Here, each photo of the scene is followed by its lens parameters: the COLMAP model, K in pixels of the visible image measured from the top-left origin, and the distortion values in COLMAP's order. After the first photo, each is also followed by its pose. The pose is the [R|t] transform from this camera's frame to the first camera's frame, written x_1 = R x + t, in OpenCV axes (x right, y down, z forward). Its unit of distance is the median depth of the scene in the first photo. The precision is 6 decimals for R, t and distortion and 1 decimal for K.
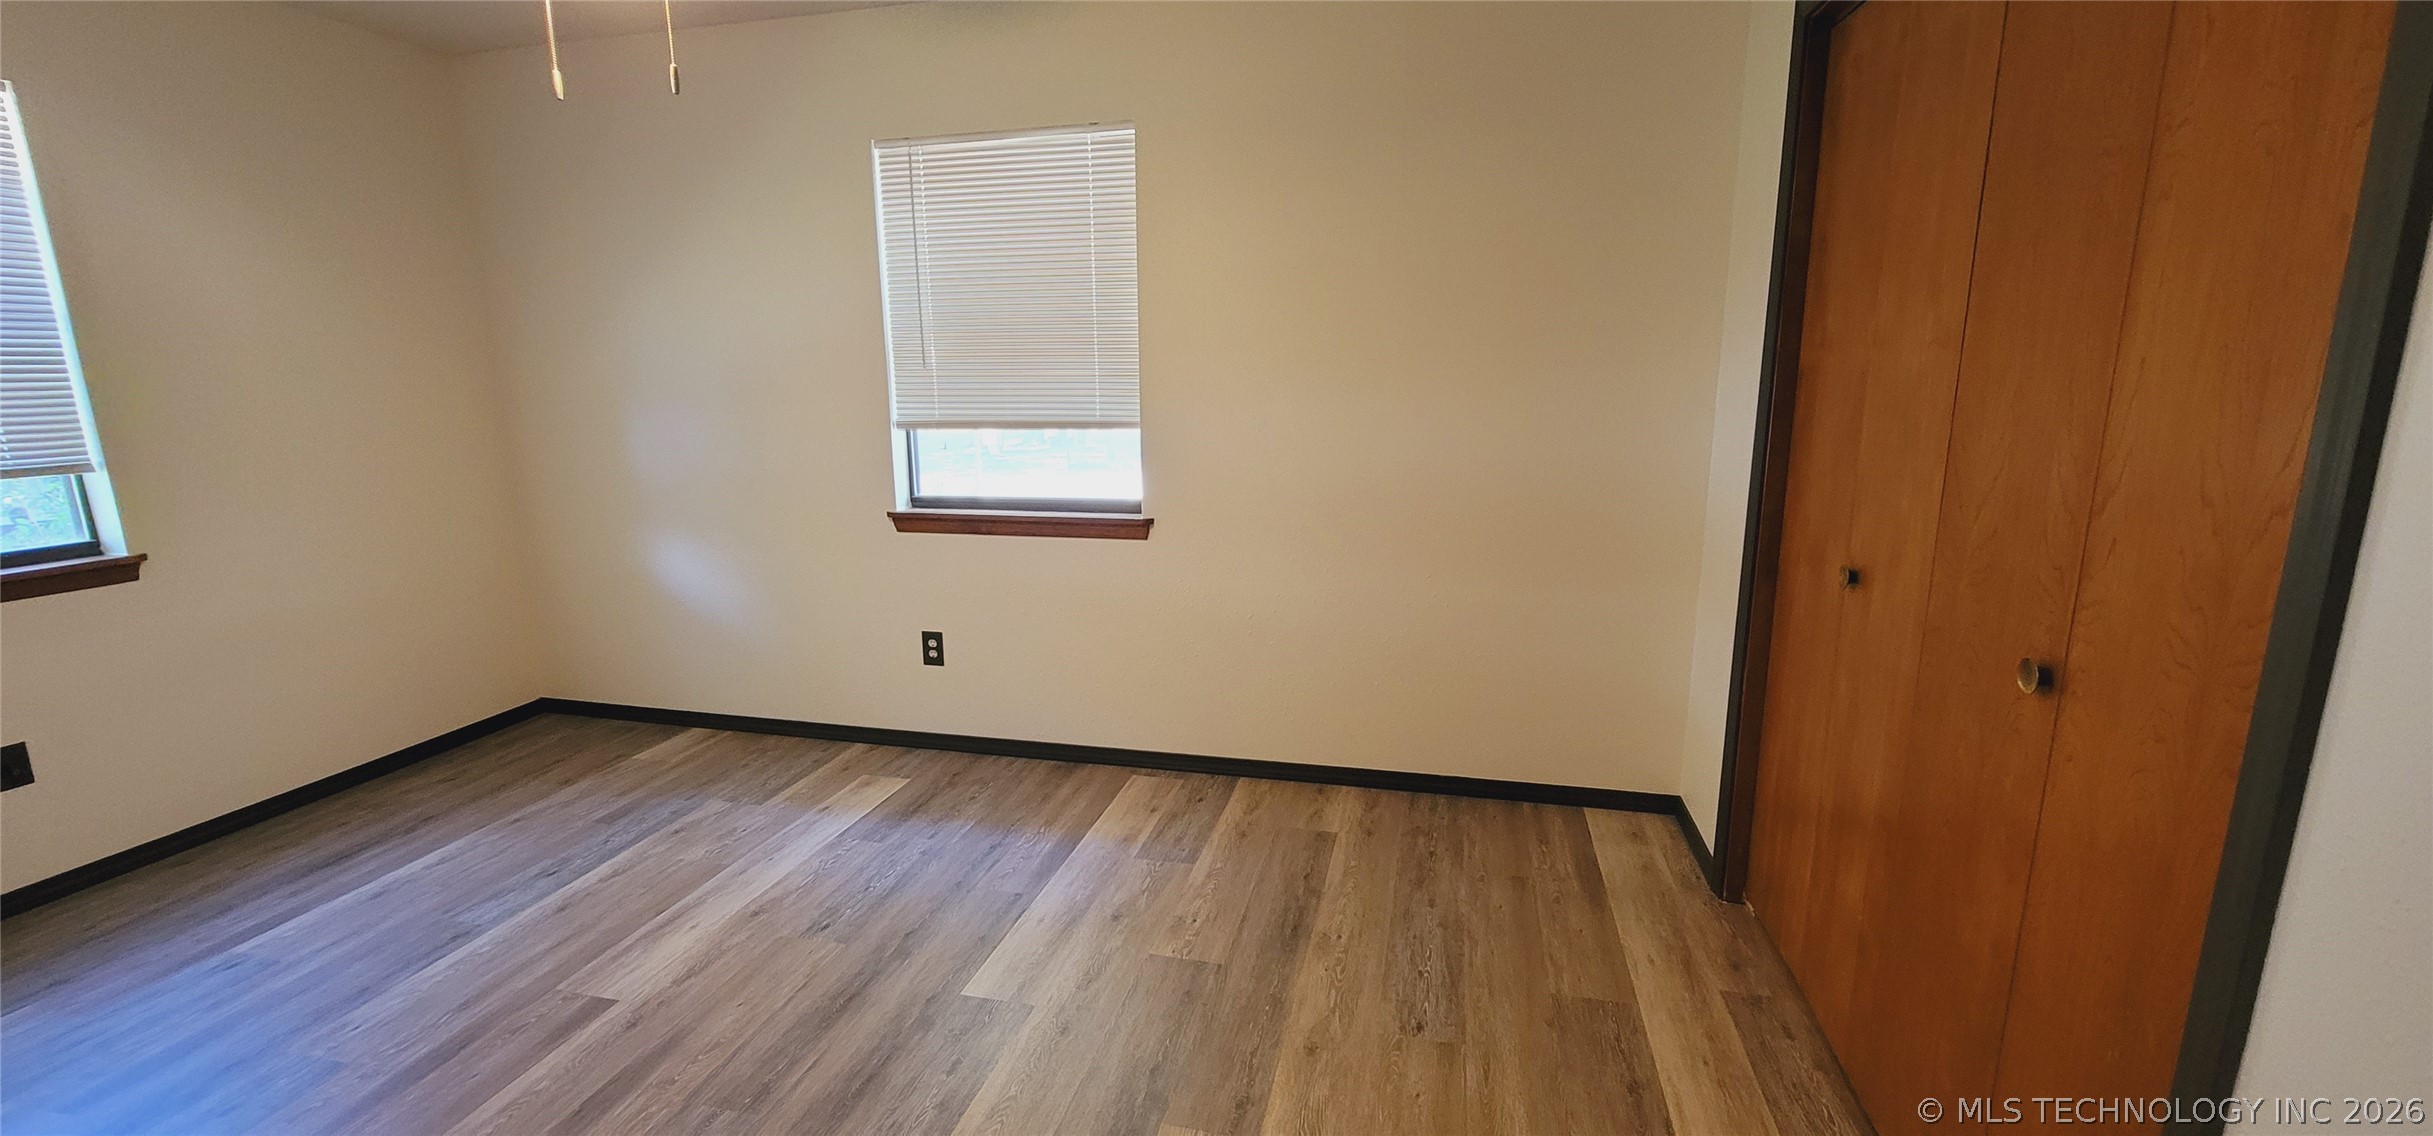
lens RADIAL K [[988.7, 0, 1235.0], [0, 988.7, 565.2], [0, 0, 1]] dist [-0.010152, 0.000446]
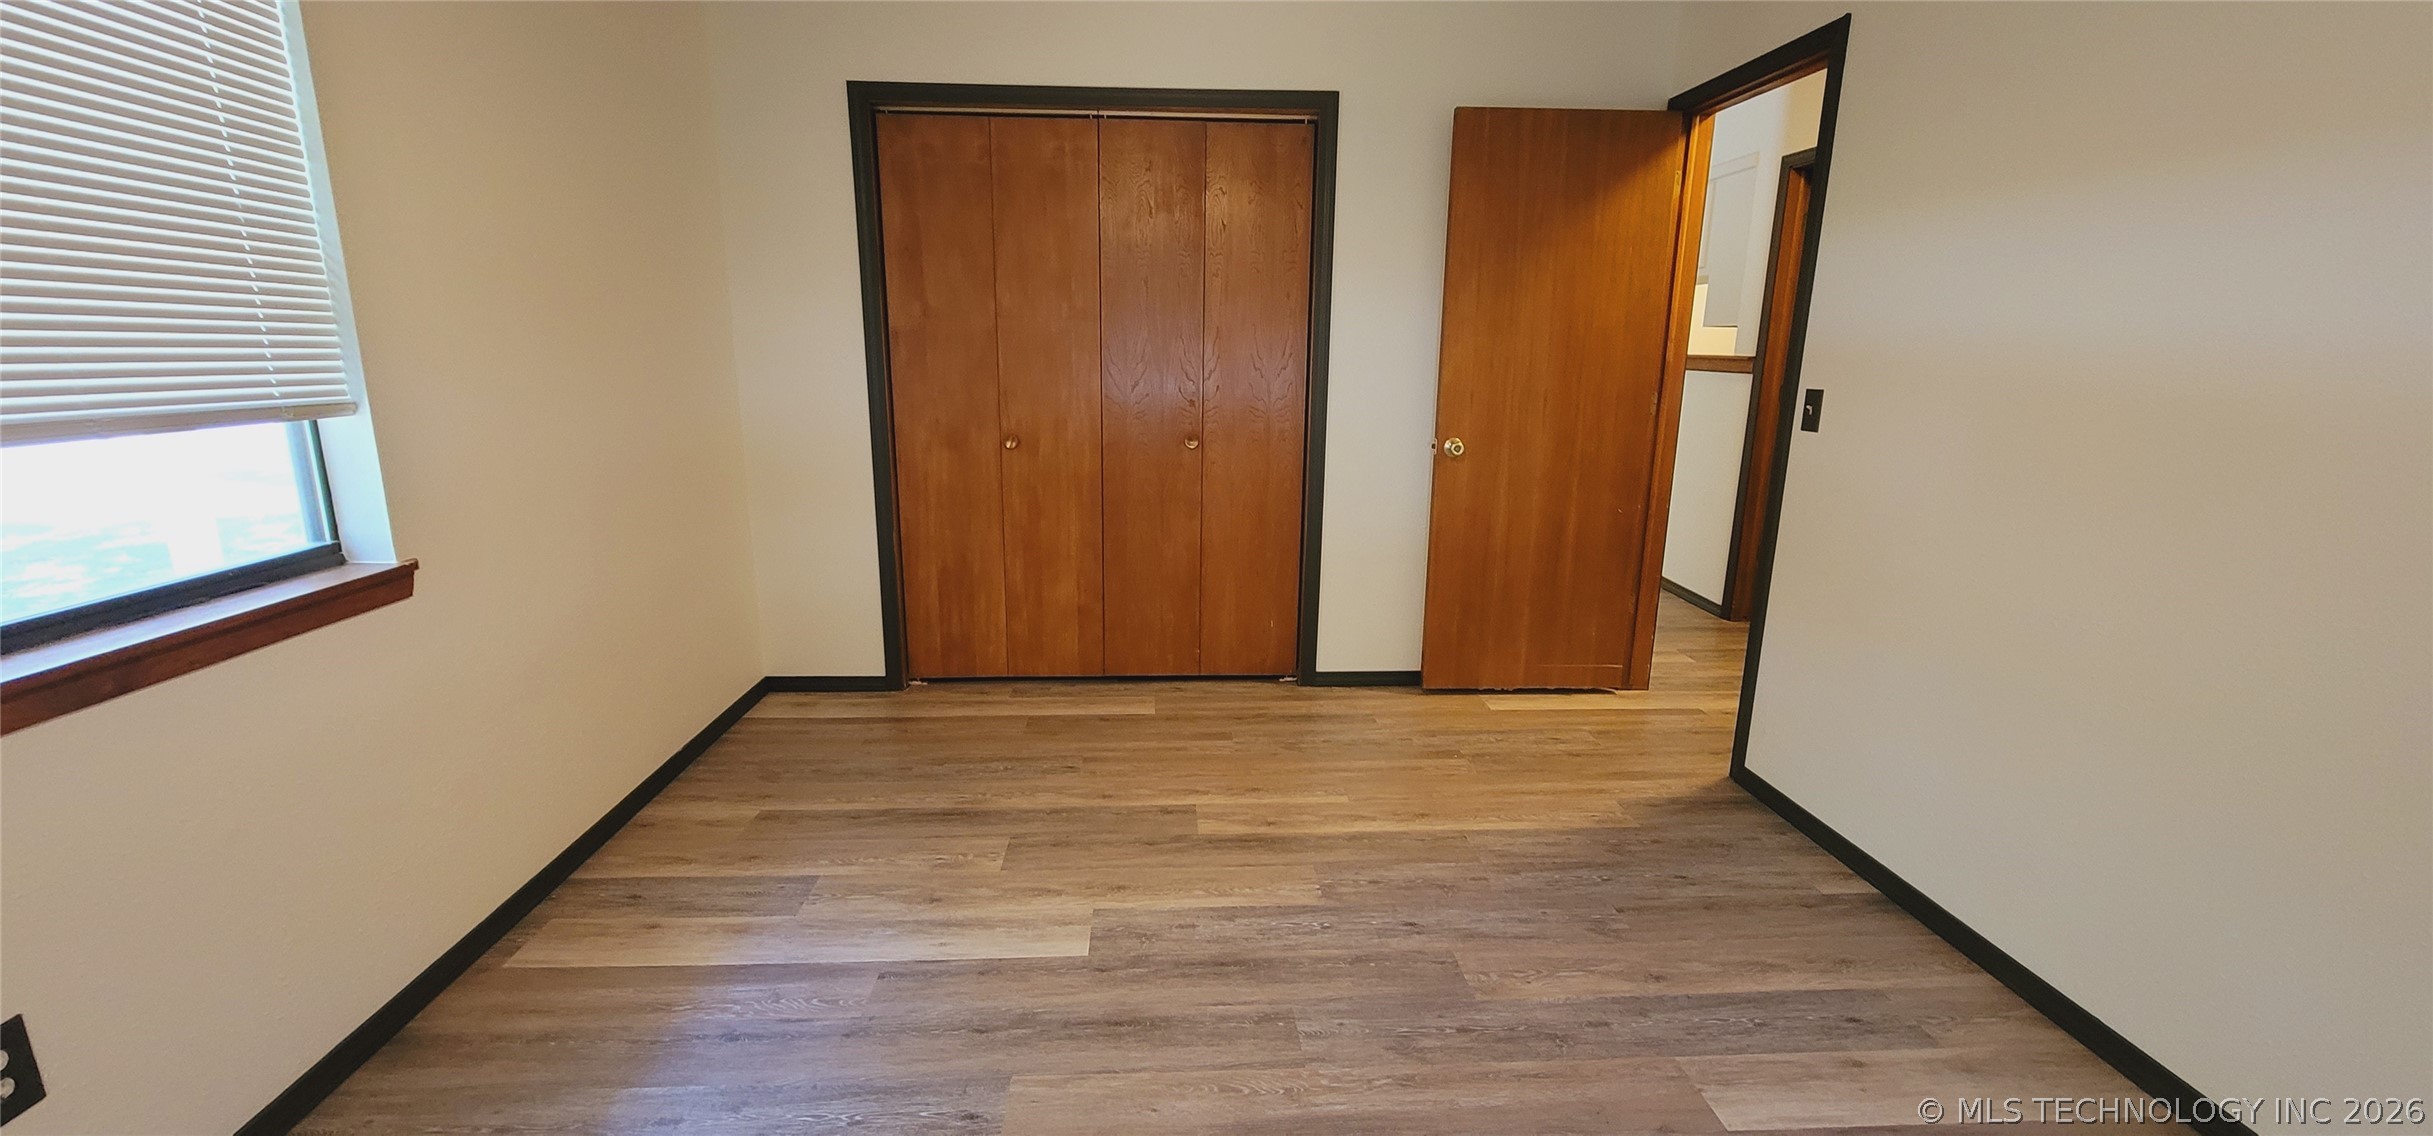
lens RADIAL K [[988.7, 0, 1212.9], [0, 988.7, 569.9], [0, 0, 1]] dist [-0.010152, 0.000446]
pose [[-0.276730, -0.210426, 0.937626, -0.897474], [0.181286, 0.946778, 0.265984, -0.124425], [-0.943693, 0.243584, -0.223854, 0.793684]]
